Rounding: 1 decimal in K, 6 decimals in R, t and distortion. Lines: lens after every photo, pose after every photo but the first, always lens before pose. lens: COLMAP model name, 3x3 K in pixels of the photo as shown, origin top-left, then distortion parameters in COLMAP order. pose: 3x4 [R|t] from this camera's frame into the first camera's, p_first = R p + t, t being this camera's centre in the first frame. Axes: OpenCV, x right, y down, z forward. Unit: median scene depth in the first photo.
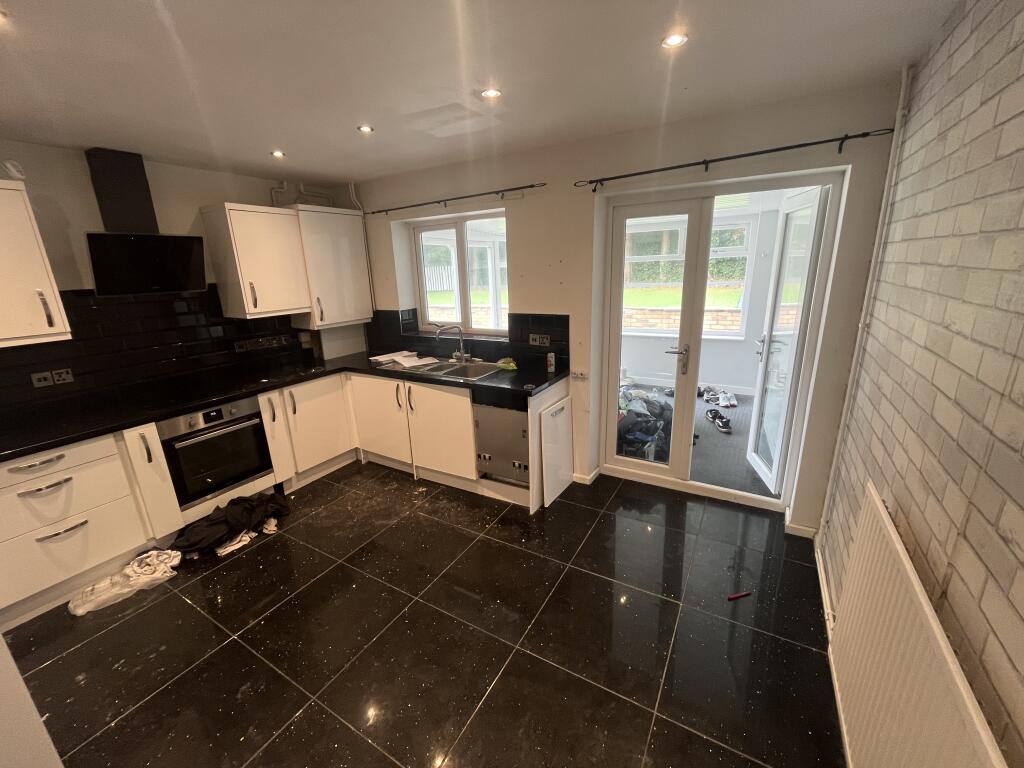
lens RADIAL K [[416.4, 0, 509.9], [0, 416.4, 385.3], [0, 0, 1]] dist [-0.003462, 0.000387]
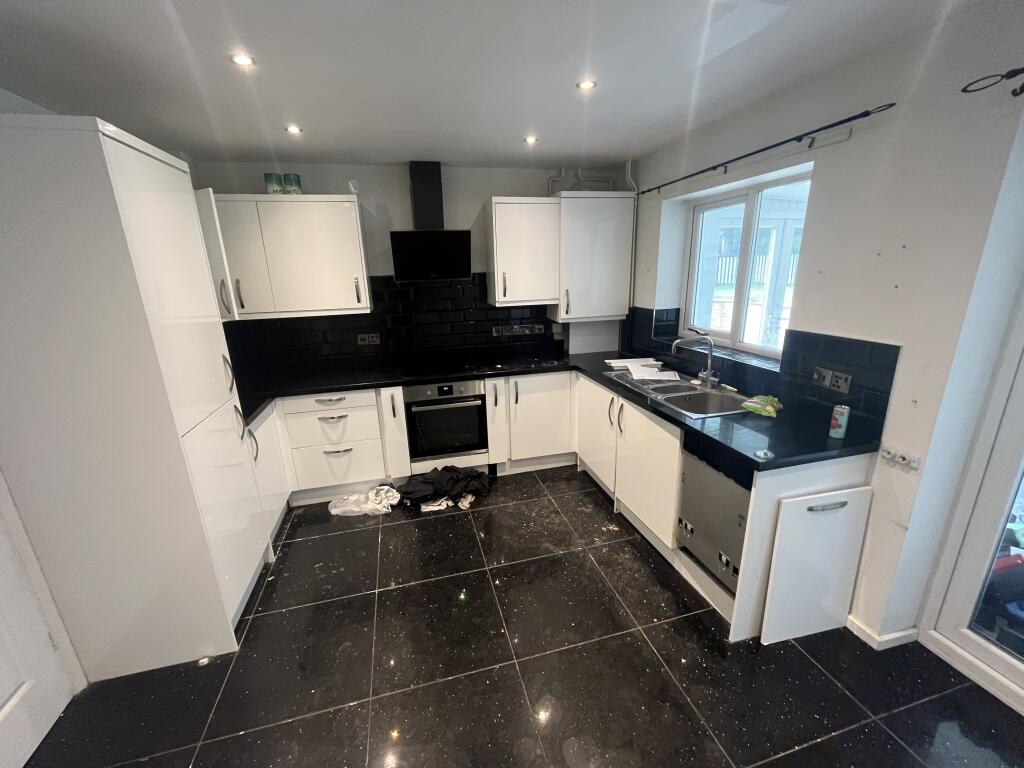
lens RADIAL K [[416.4, 0, 511.2], [0, 416.4, 385.1], [0, 0, 1]] dist [-0.003462, 0.000387]
pose [[0.709668, 0.205039, -0.674040, 0.154688], [-0.186863, 0.977229, 0.100527, -0.077480], [0.679303, 0.054612, 0.731823, 0.257253]]
